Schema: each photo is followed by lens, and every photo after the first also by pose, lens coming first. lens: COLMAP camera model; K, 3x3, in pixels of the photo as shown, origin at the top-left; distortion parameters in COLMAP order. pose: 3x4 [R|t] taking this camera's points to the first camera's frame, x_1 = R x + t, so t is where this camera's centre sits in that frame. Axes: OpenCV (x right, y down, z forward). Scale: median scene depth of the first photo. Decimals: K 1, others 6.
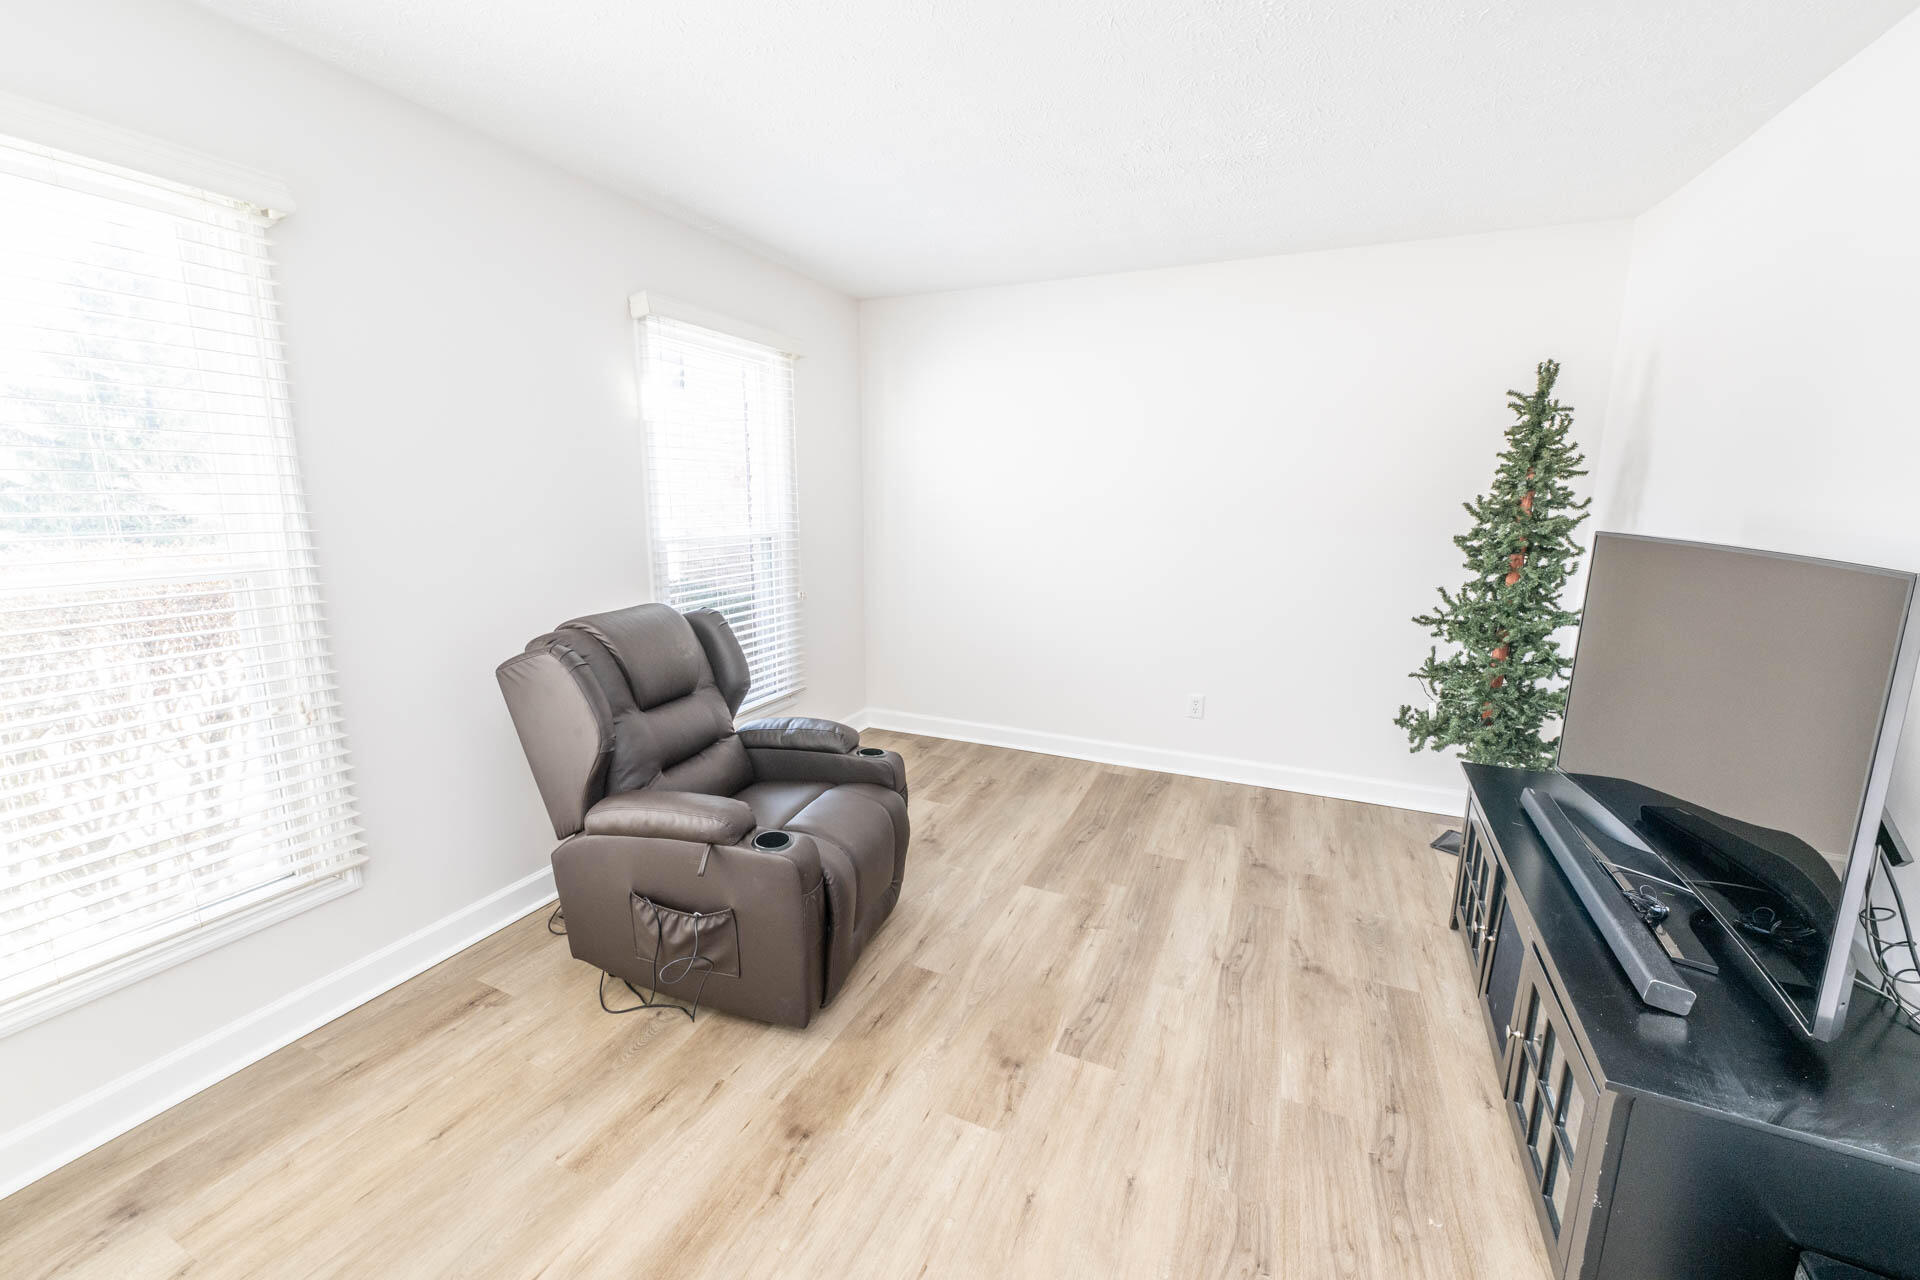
lens RADIAL K [[752.5, 0, 953.0], [0, 752.5, 628.3], [0, 0, 1]] dist [0.000909, -0.000753]
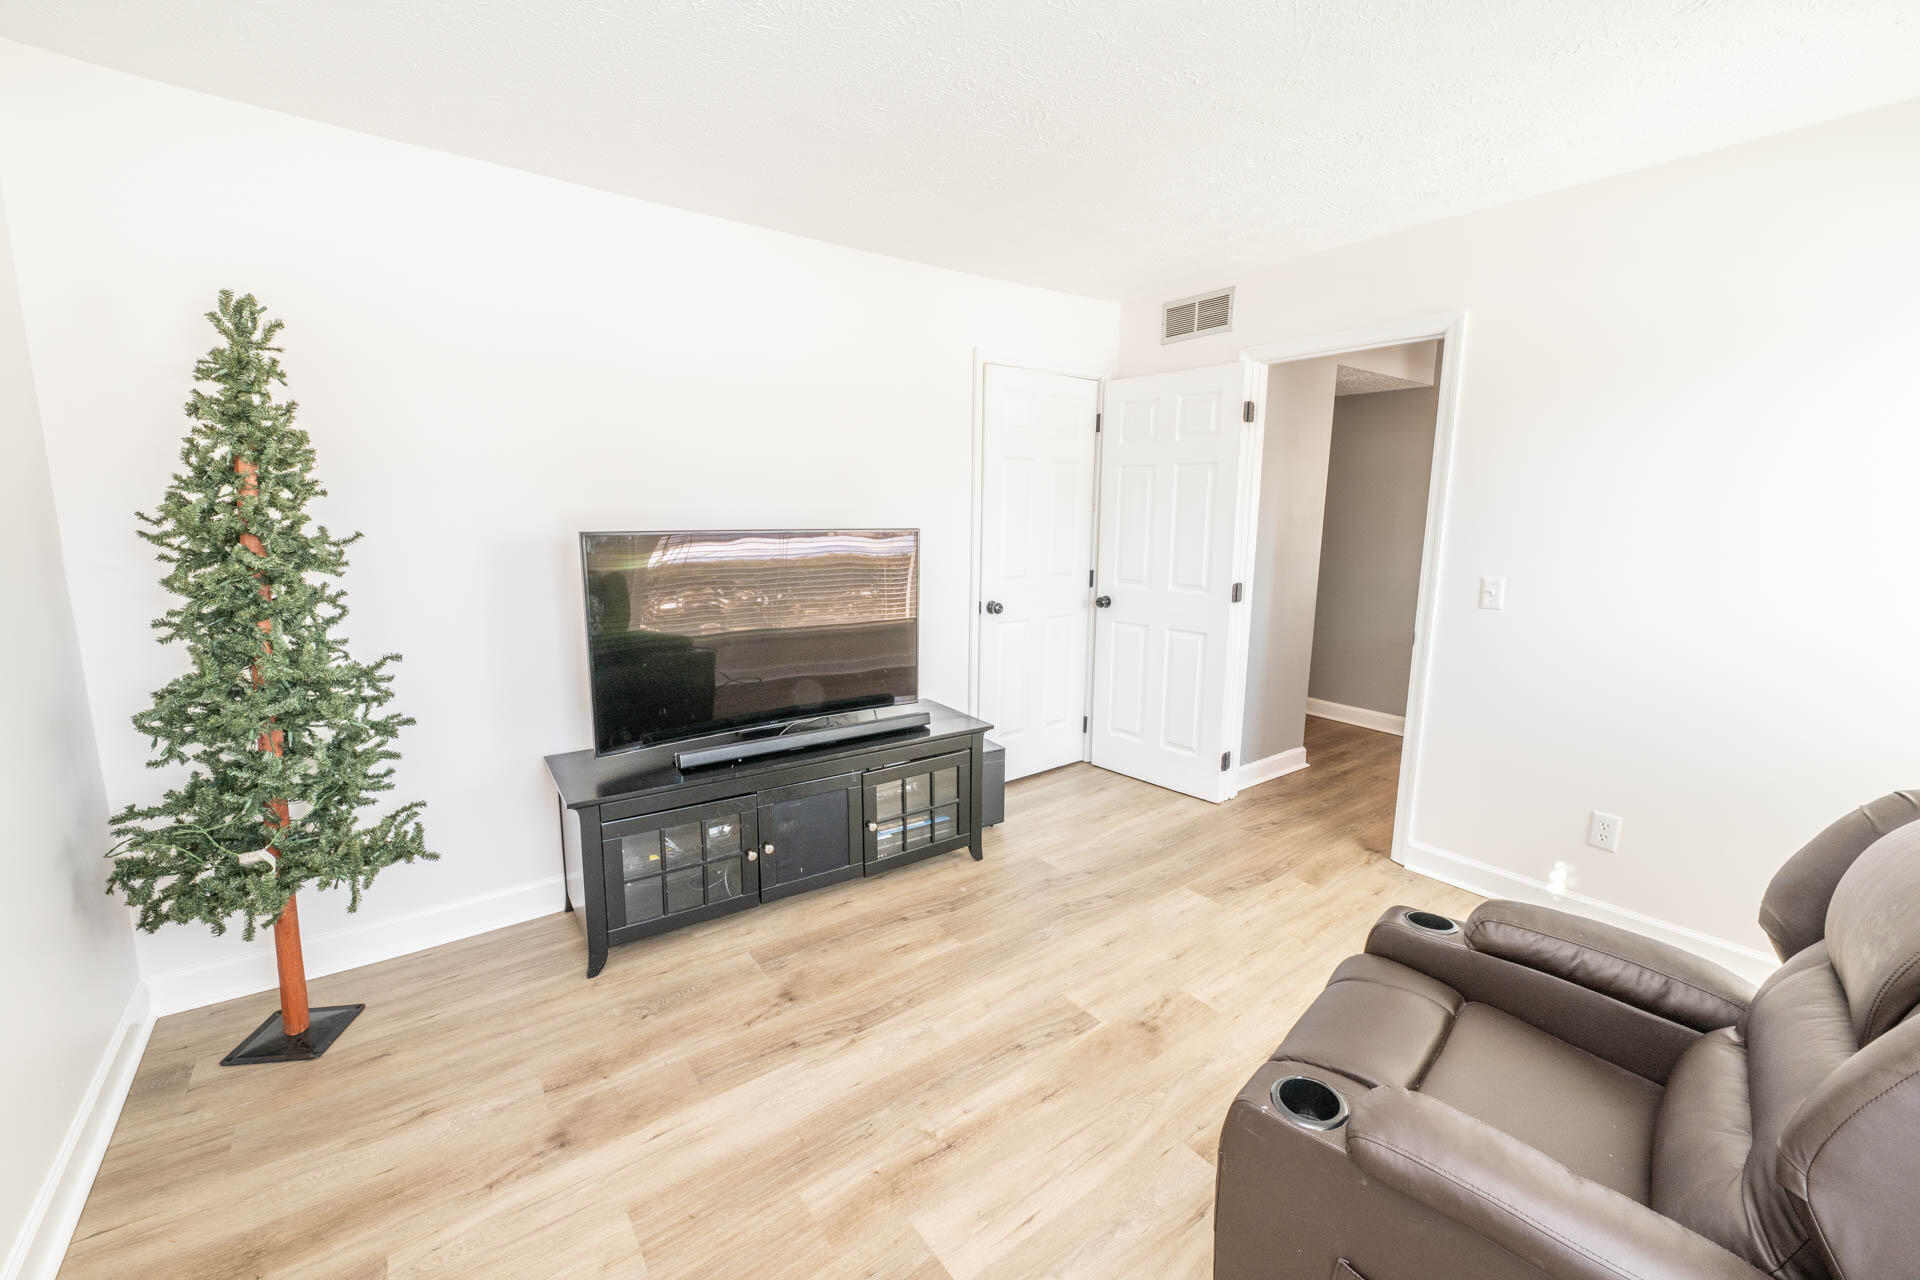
lens RADIAL K [[773.2, 0, 959.7], [0, 773.2, 636.2], [0, 0, 1]] dist [-0.001532, -0.000143]
pose [[-0.877315, -0.096991, 0.470011, -0.132568], [0.067945, 0.944397, 0.321710, -0.285767], [-0.475080, 0.314176, -0.821944, 1.611790]]
